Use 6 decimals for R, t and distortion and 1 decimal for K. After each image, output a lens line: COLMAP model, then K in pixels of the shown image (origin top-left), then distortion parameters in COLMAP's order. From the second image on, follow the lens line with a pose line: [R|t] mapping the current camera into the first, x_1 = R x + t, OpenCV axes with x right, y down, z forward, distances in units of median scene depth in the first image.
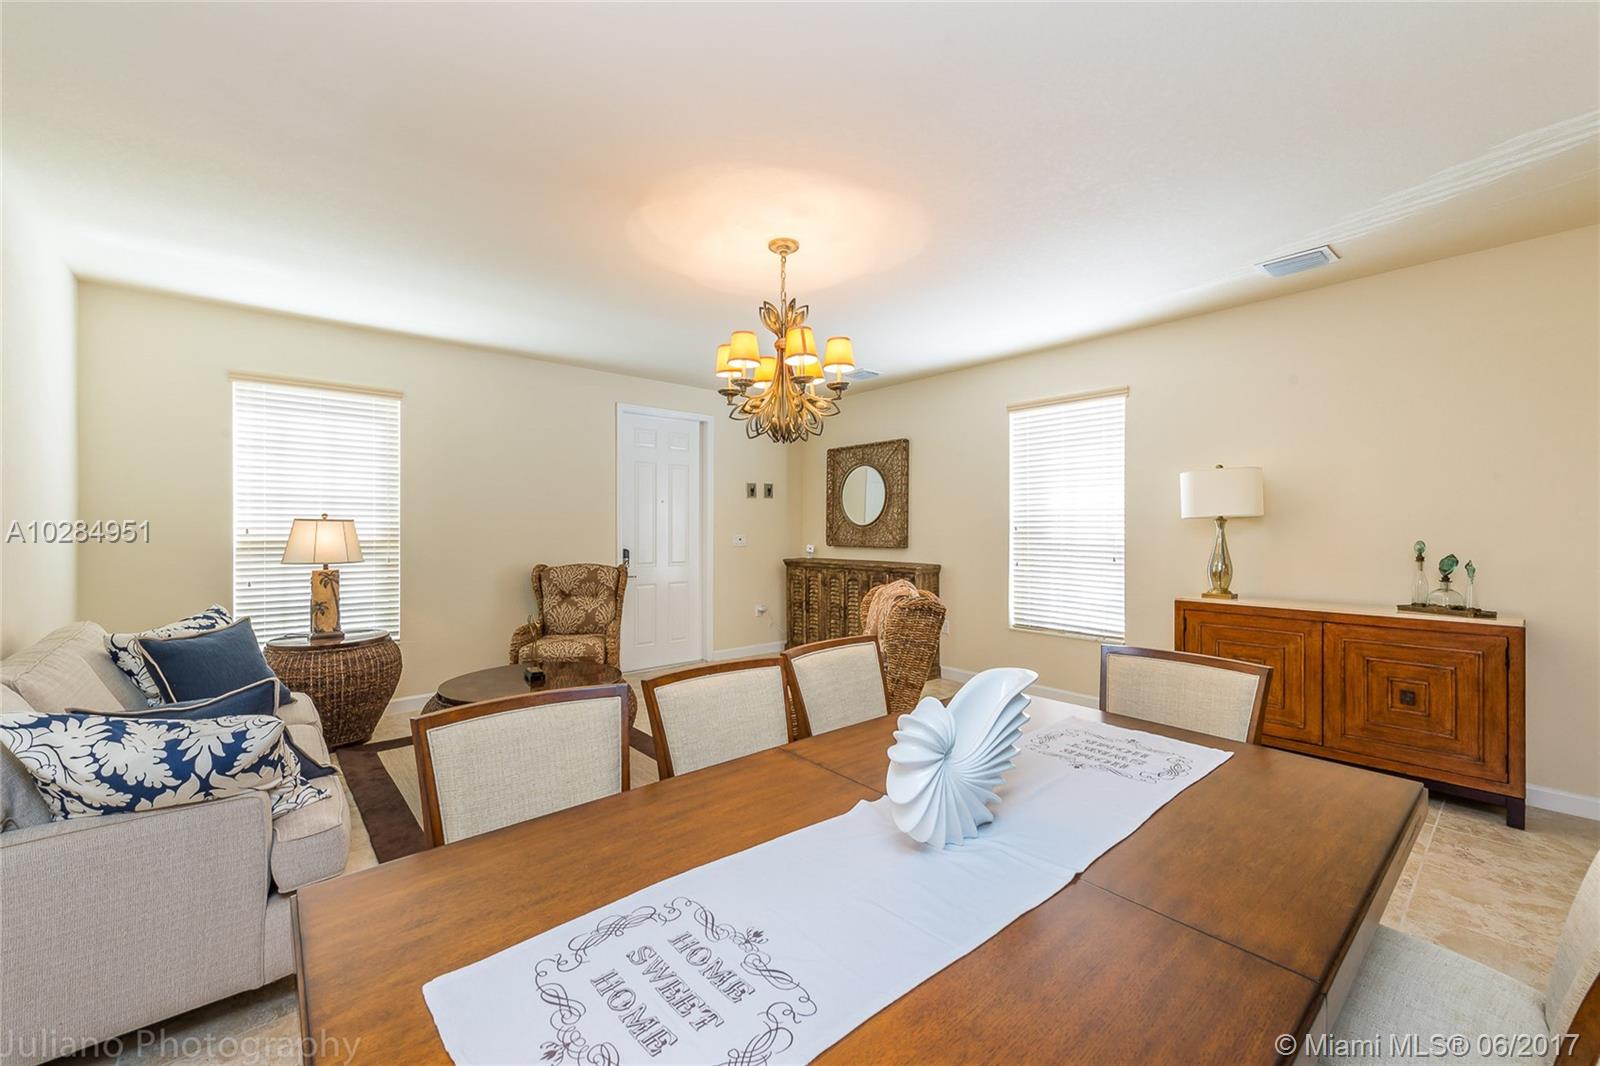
lens RADIAL K [[628.4, 0, 780.0], [0, 628.4, 535.3], [0, 0, 1]] dist [0.001030, -0.000160]
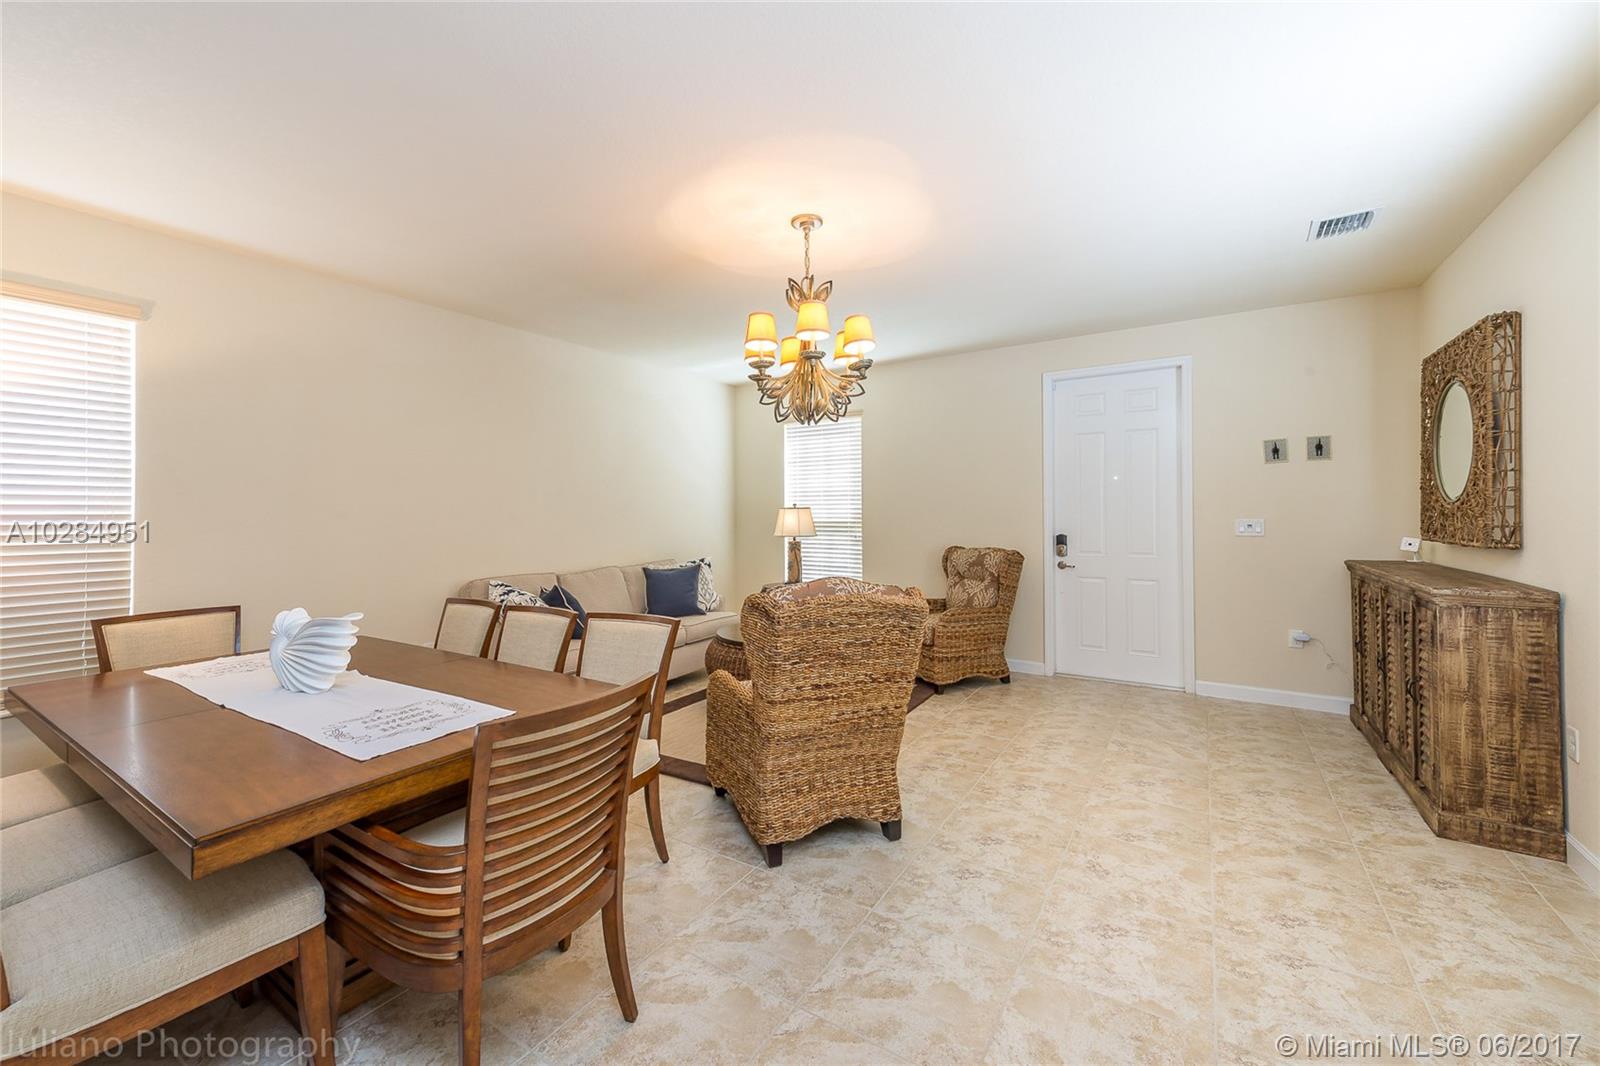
lens RADIAL K [[628.4, 0, 780.0], [0, 628.4, 535.3], [0, 0, 1]] dist [0.001030, -0.000160]
pose [[0.286069, 0.034560, -0.957586, 0.693319], [0.001419, 0.999333, 0.036491, -0.013714], [0.958208, -0.011797, 0.285829, 0.507883]]
